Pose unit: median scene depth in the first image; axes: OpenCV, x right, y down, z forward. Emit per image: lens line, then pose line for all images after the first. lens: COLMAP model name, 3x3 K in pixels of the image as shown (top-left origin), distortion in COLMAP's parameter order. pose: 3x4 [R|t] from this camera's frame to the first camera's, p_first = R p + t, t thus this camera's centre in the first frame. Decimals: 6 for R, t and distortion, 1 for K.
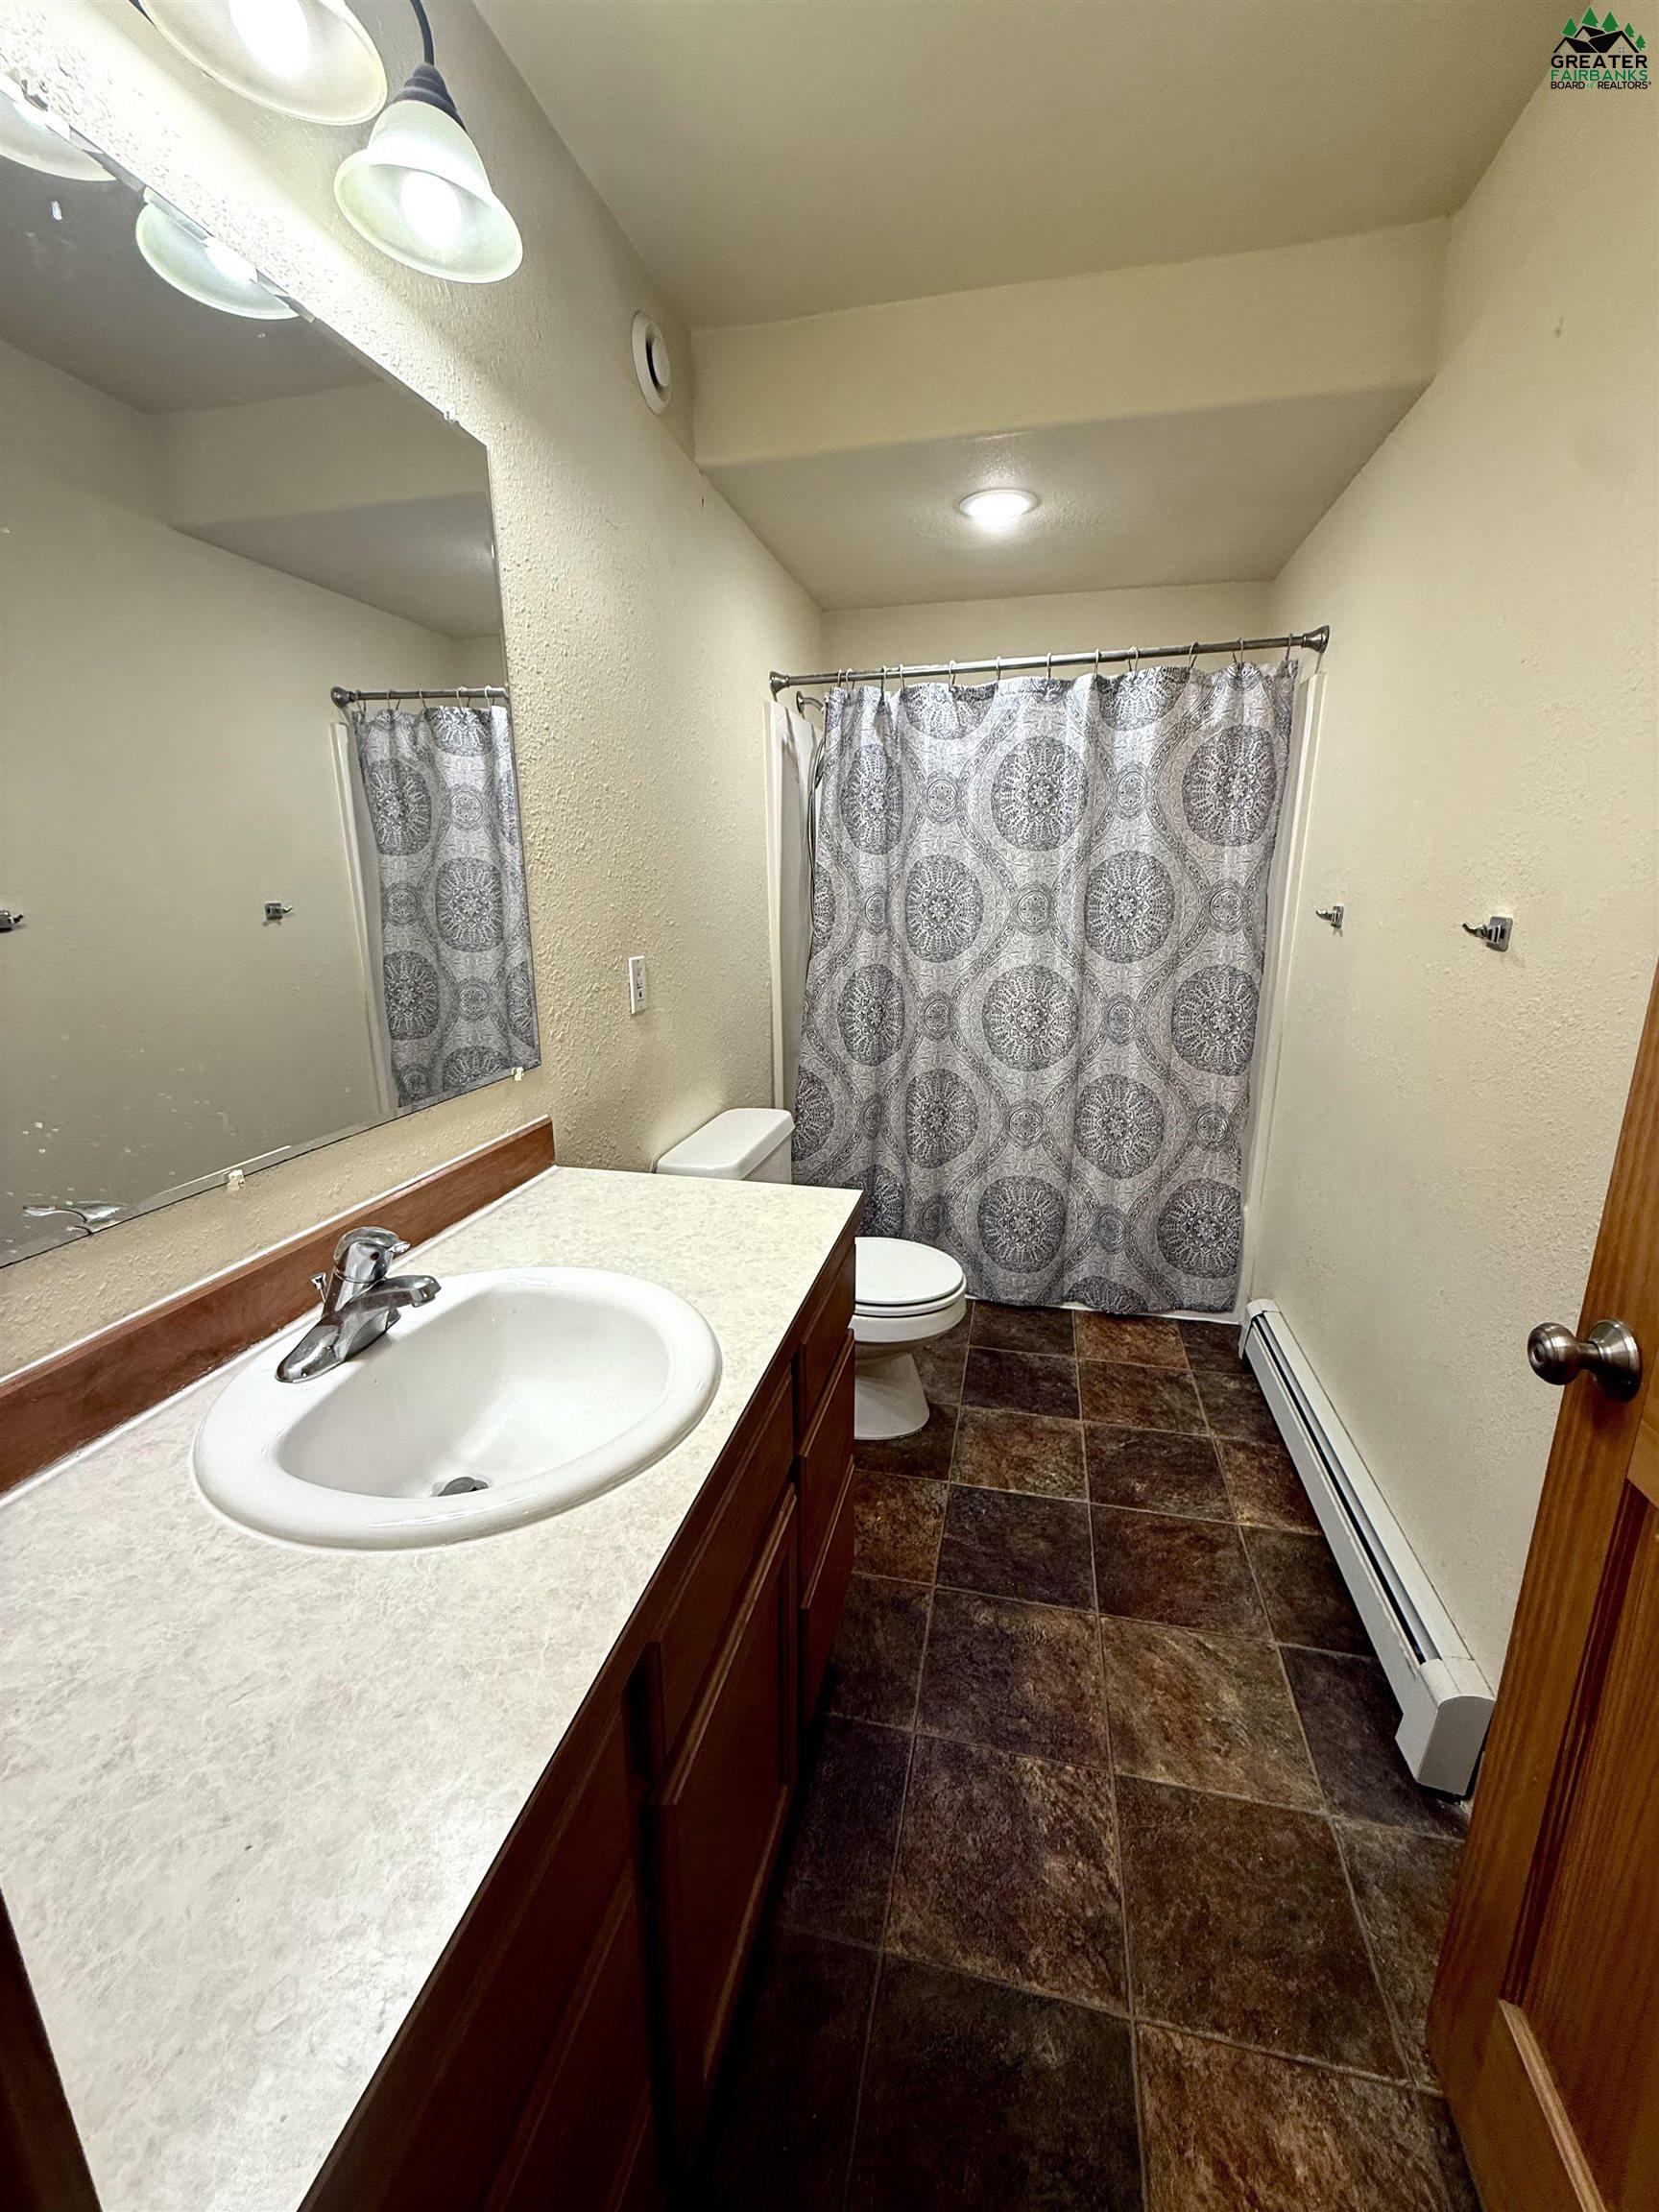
lens RADIAL K [[880.1, 0, 828.6], [0, 880.1, 1099.5], [0, 0, 1]] dist [-0.001826, 0.000127]
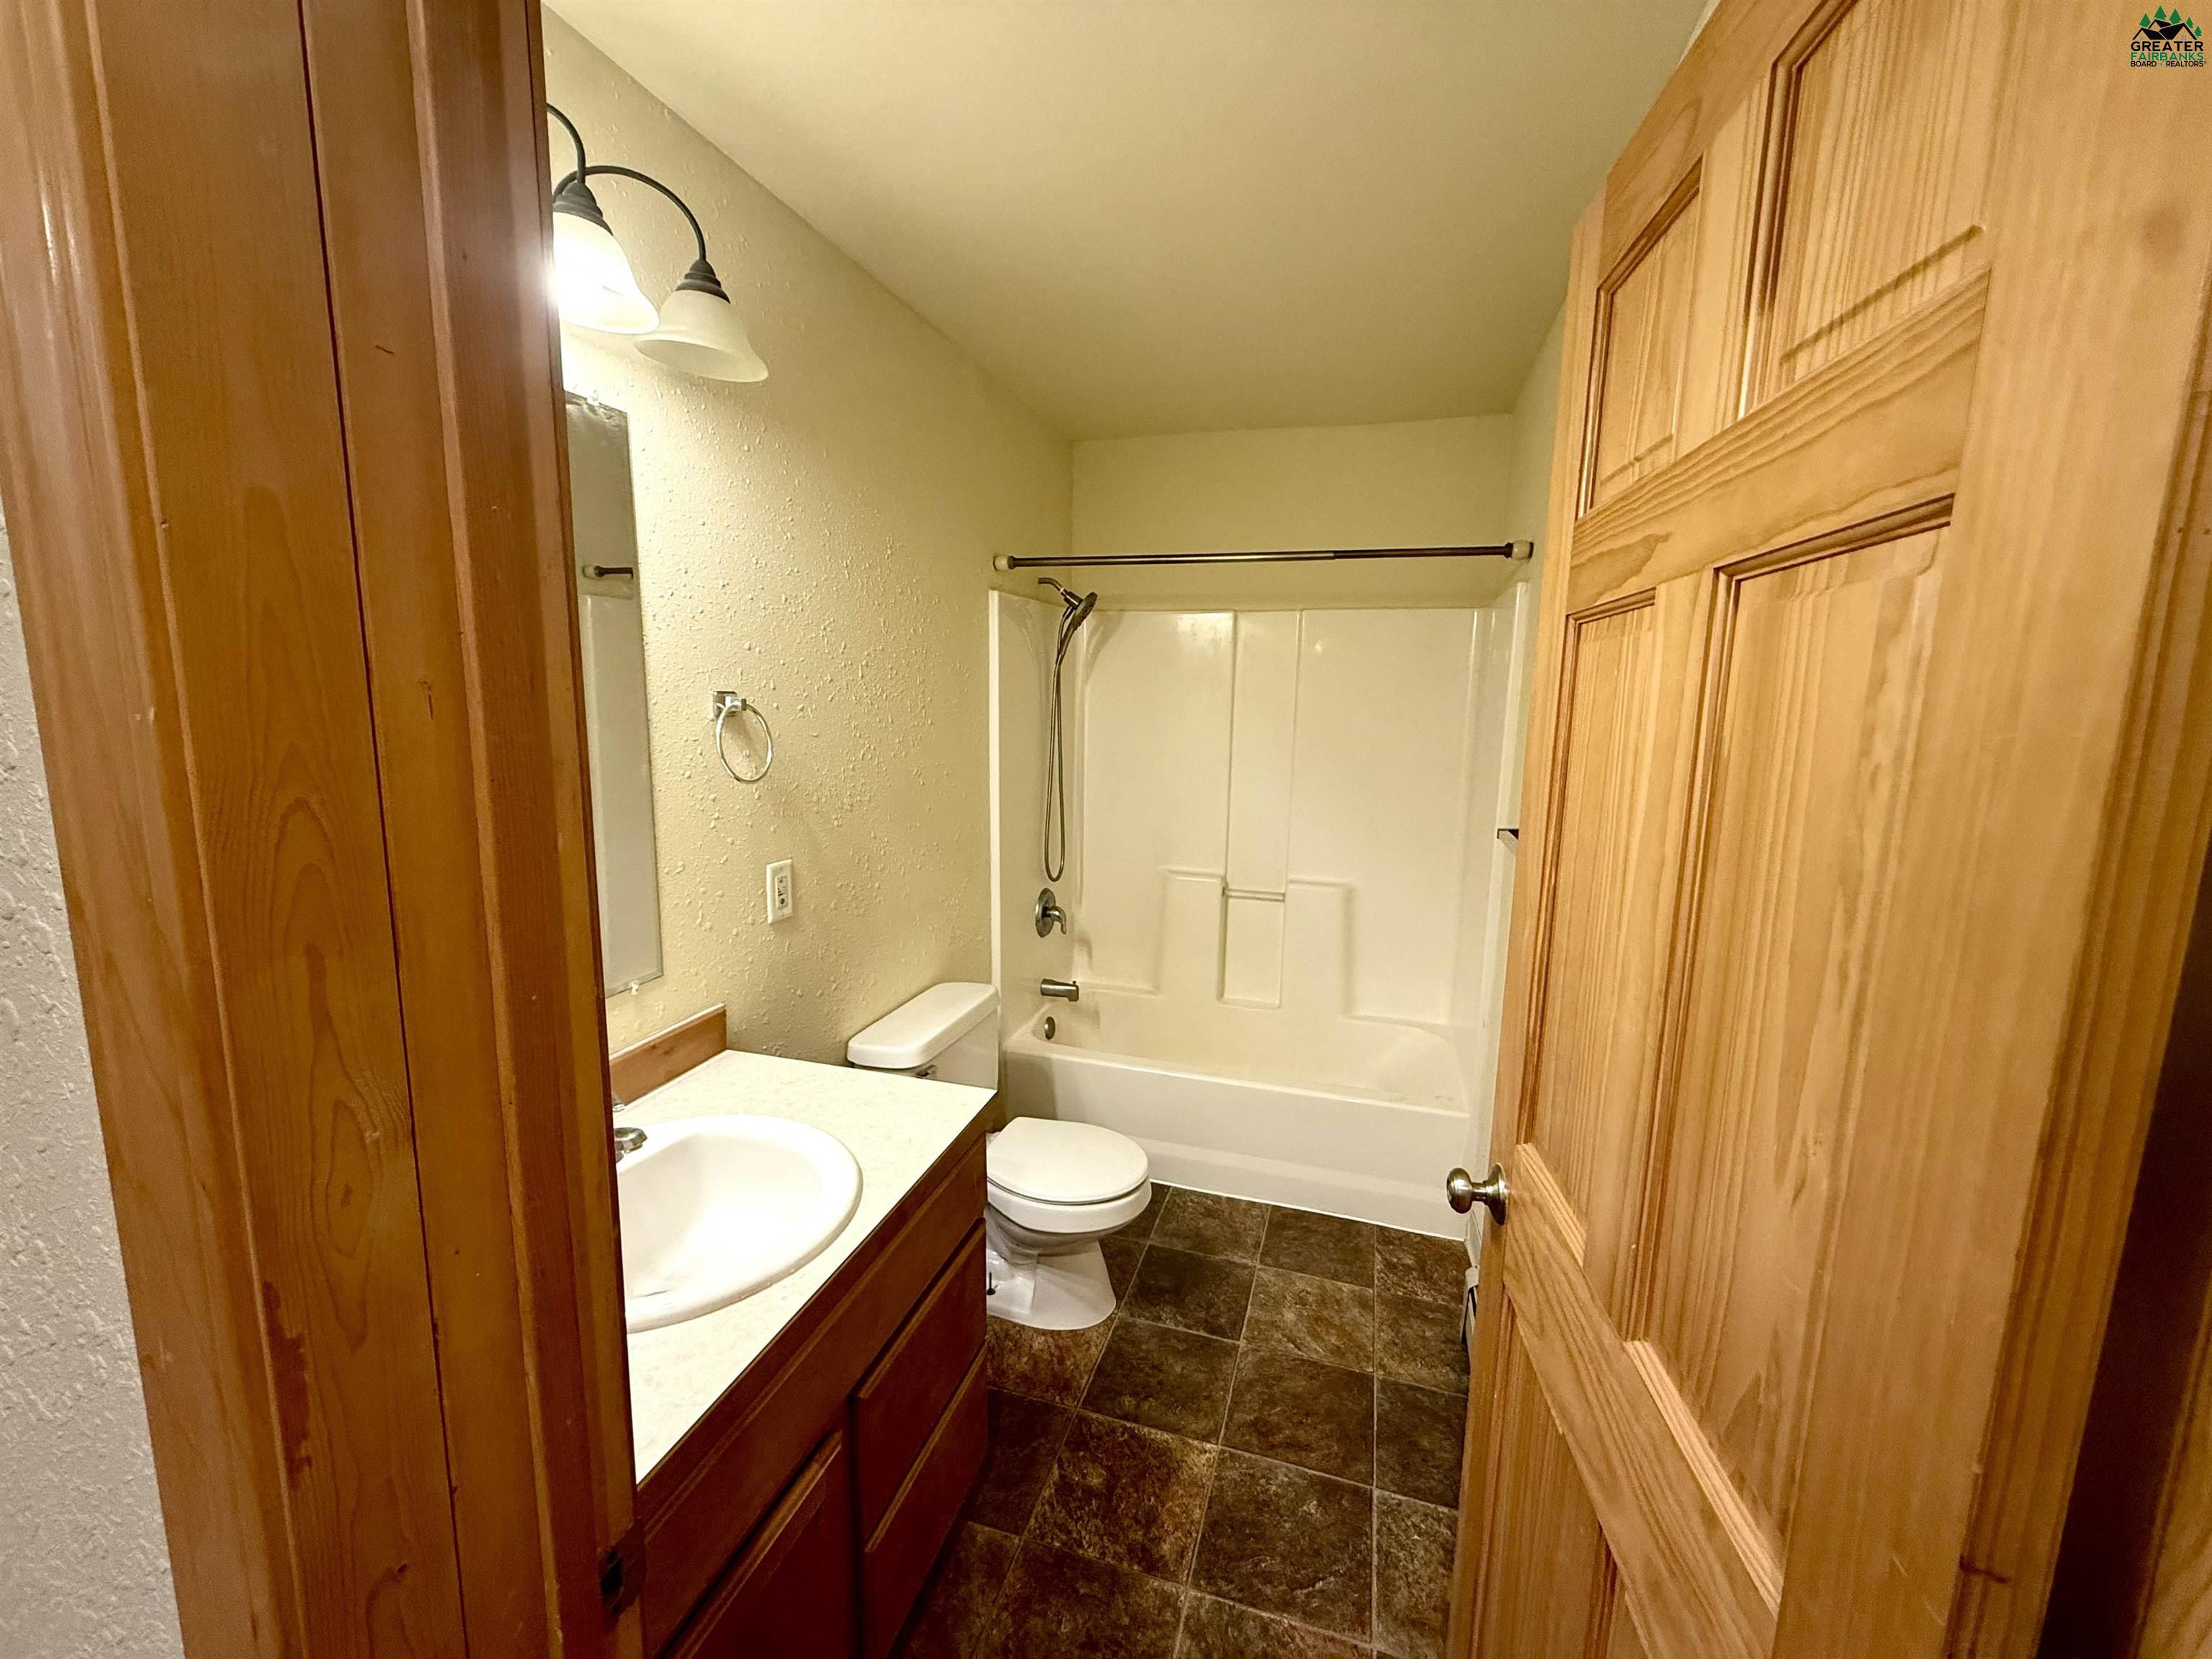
lens RADIAL K [[880.1, 0, 1101.5], [0, 880.1, 833.5], [0, 0, 1]] dist [-0.001826, 0.000127]
pose [[-0.997119, -0.015706, 0.074205, 0.595540], [0.013999, 0.923410, 0.383558, -0.571329], [-0.074545, 0.383492, -0.920531, 1.832488]]
